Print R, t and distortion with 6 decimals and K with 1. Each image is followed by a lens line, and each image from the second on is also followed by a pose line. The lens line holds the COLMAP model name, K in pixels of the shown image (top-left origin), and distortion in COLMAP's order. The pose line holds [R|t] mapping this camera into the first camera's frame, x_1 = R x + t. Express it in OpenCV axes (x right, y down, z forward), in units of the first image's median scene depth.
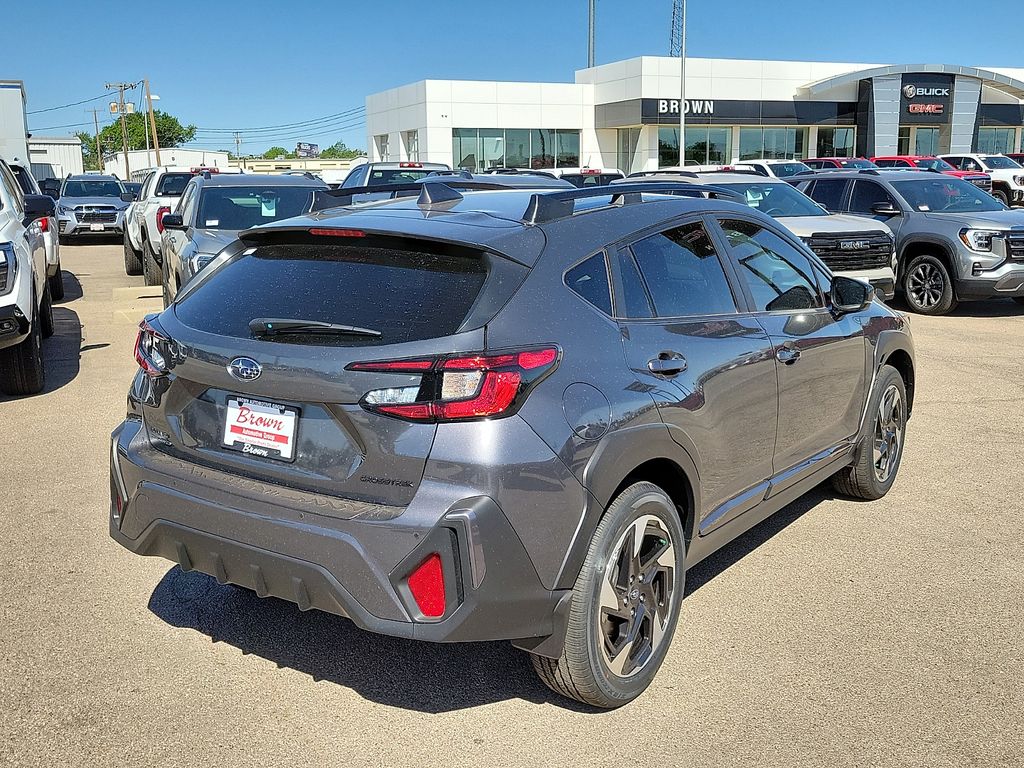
lens RADIAL K [[1056.1, 0, 482.2], [0, 1056.1, 379.2], [0, 0, 1]] dist [0.053041, -0.014726]
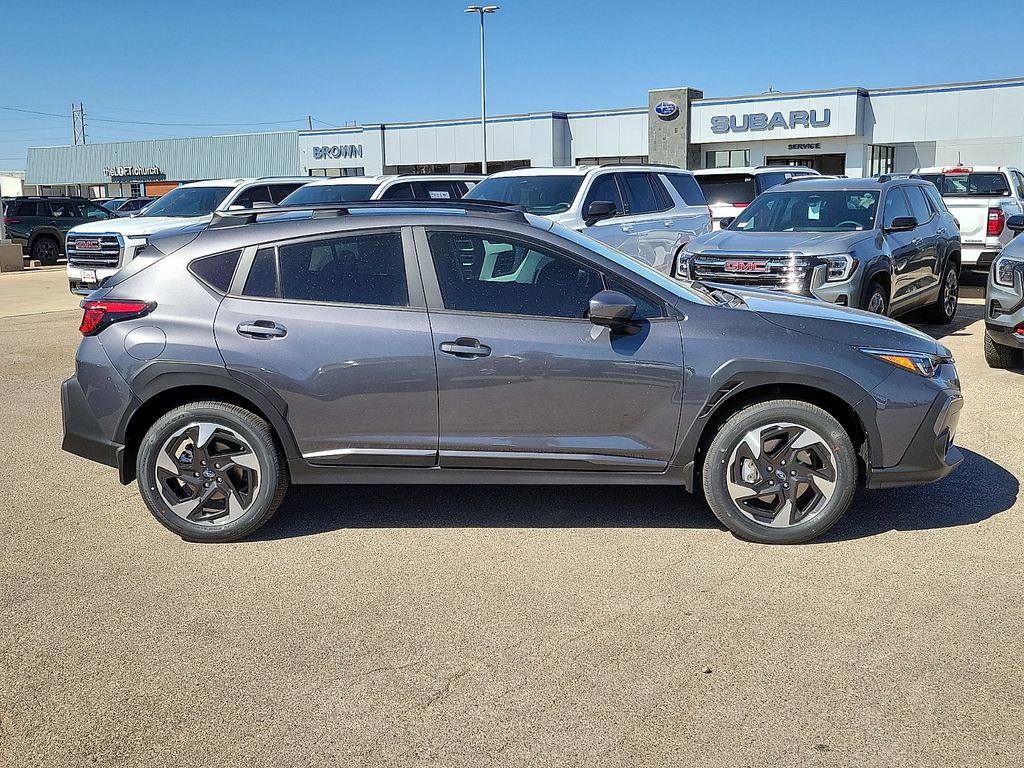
lens RADIAL K [[1056.1, 0, 482.2], [0, 1056.1, 379.2], [0, 0, 1]] dist [0.053041, -0.014726]
pose [[0.545793, 0.141095, -0.825955, 0.964077], [-0.139288, 0.987284, 0.076613, -0.061875], [0.826262, 0.073231, 0.558506, 0.281874]]
